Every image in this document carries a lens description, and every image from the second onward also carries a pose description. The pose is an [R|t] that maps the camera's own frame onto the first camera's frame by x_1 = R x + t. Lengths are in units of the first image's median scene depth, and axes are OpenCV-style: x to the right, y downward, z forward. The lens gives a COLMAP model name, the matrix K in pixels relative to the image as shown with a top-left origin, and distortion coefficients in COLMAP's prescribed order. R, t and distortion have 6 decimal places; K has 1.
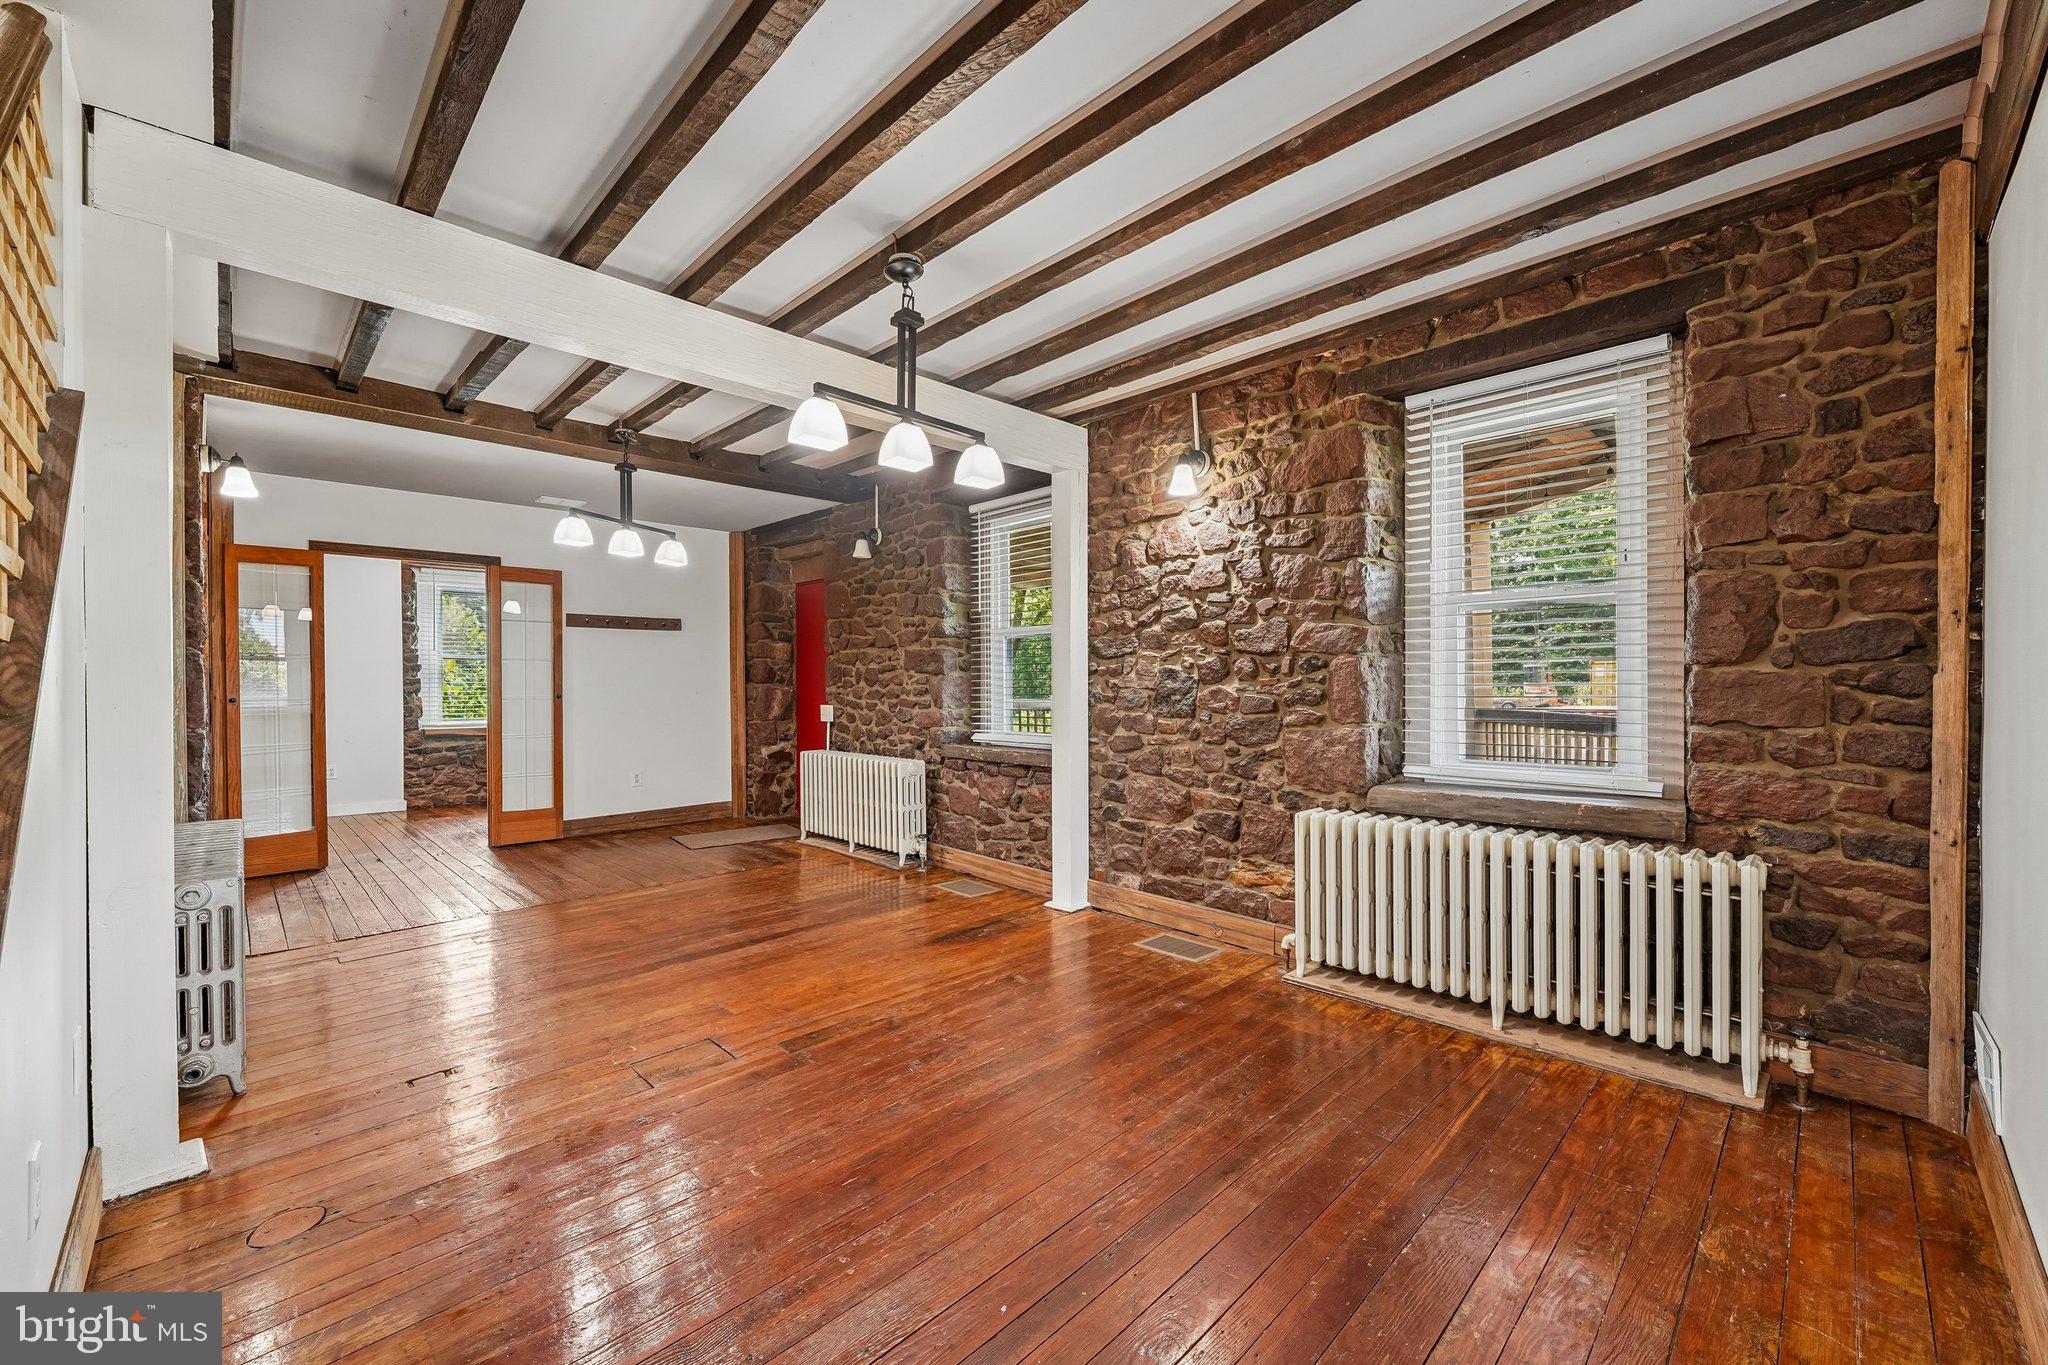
lens RADIAL K [[822.8, 0, 1024.2], [0, 822.8, 681.2], [0, 0, 1]] dist [-0.003978, -0.000221]
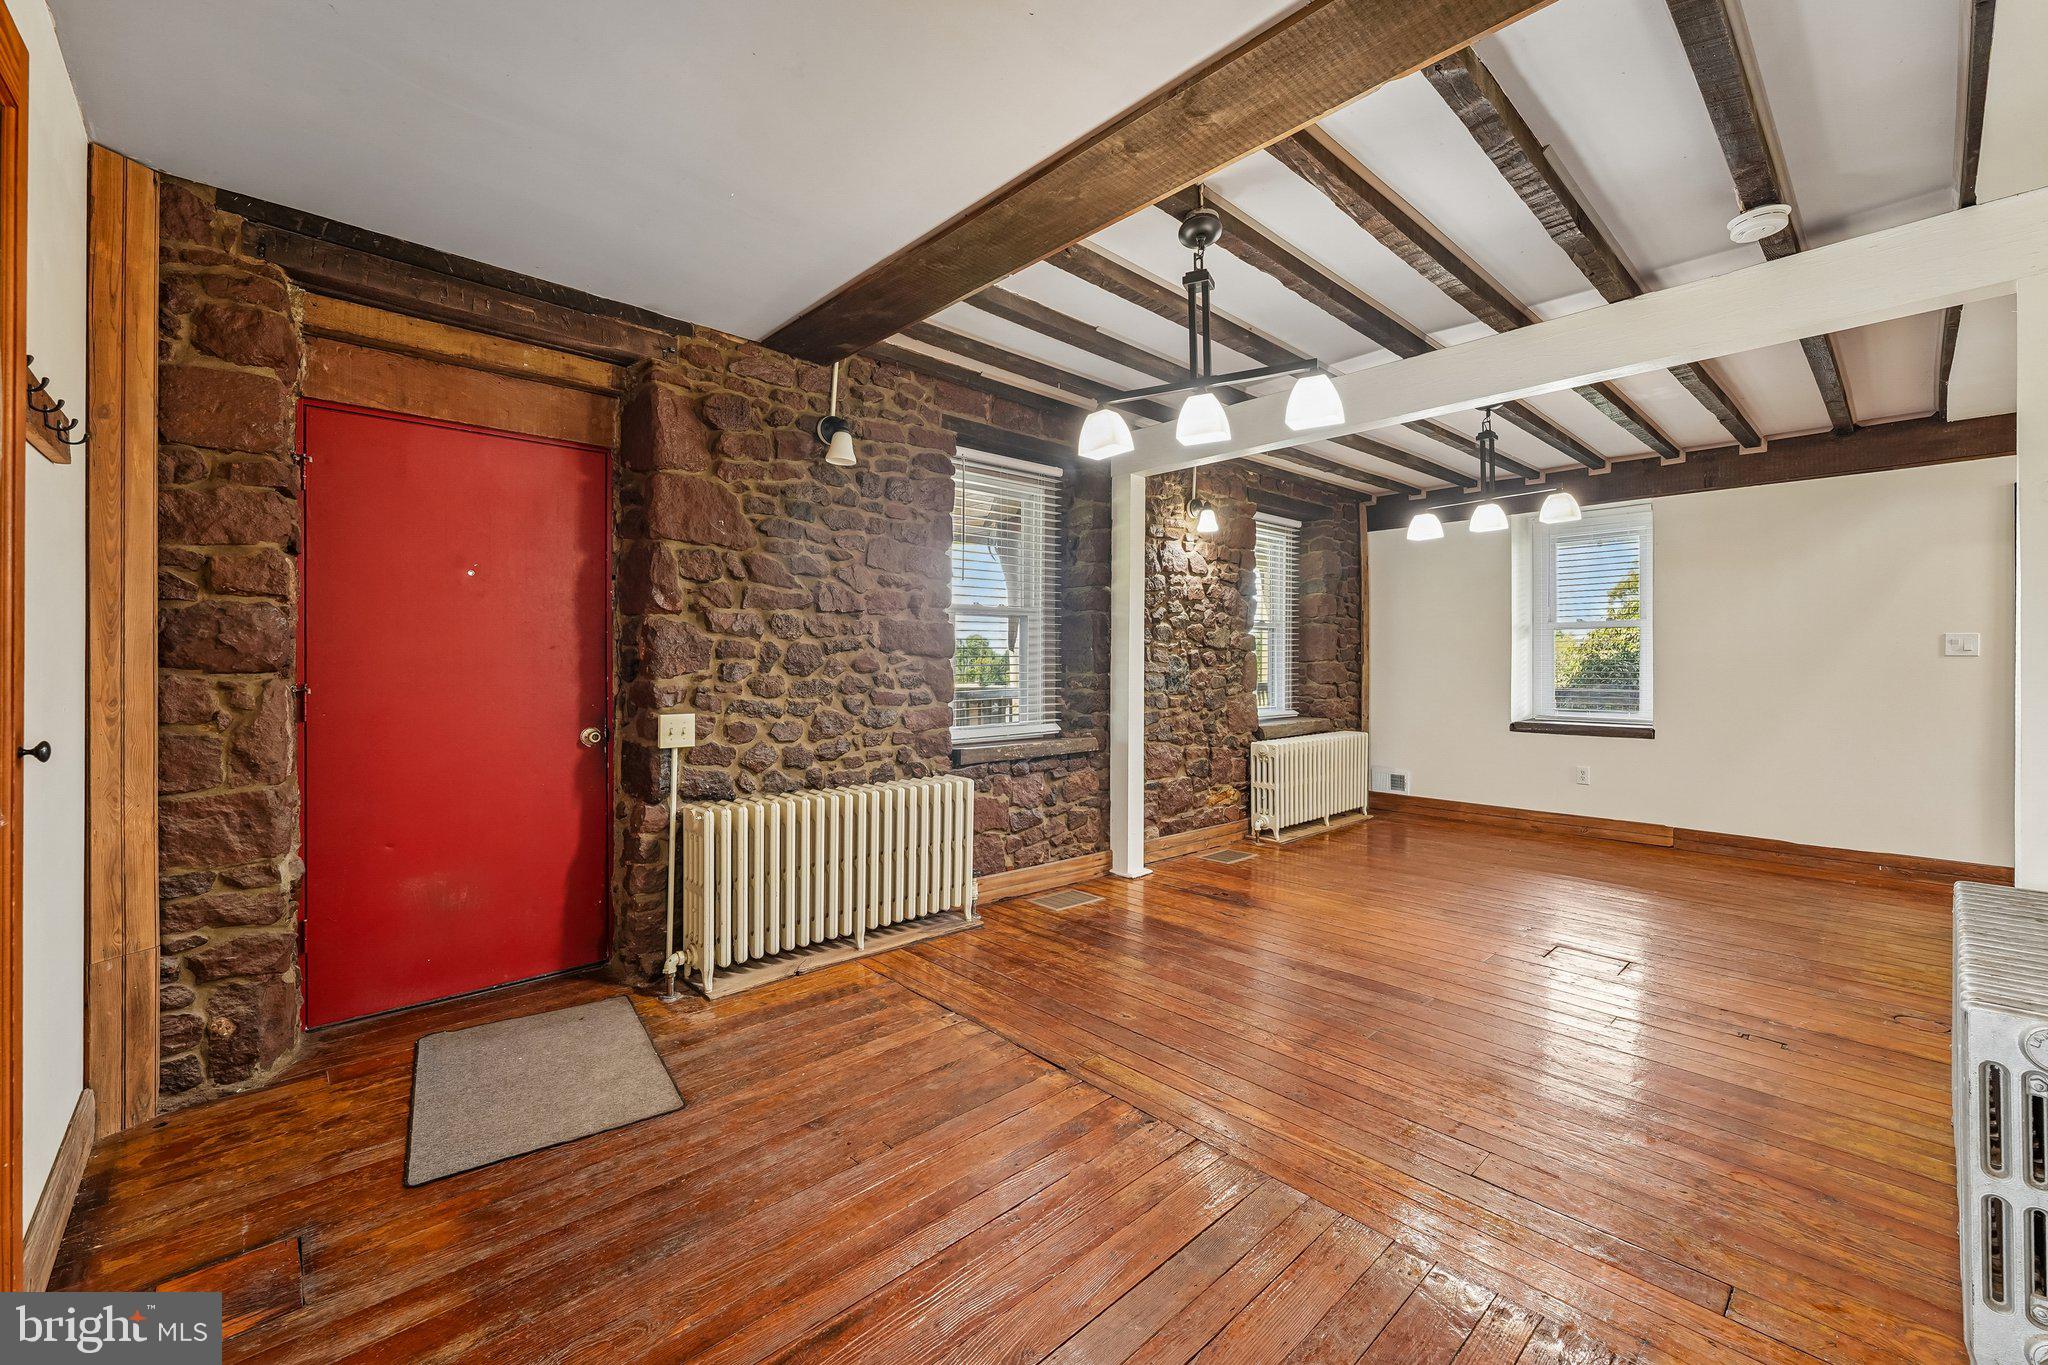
lens RADIAL K [[822.8, 0, 1028.7], [0, 822.8, 663.9], [0, 0, 1]] dist [-0.003978, -0.000221]
pose [[0.023653, 0.009990, 0.999670, -0.868475], [0.005033, 0.999936, -0.010111, 0.005562], [-0.999708, 0.005270, 0.023601, 0.923719]]
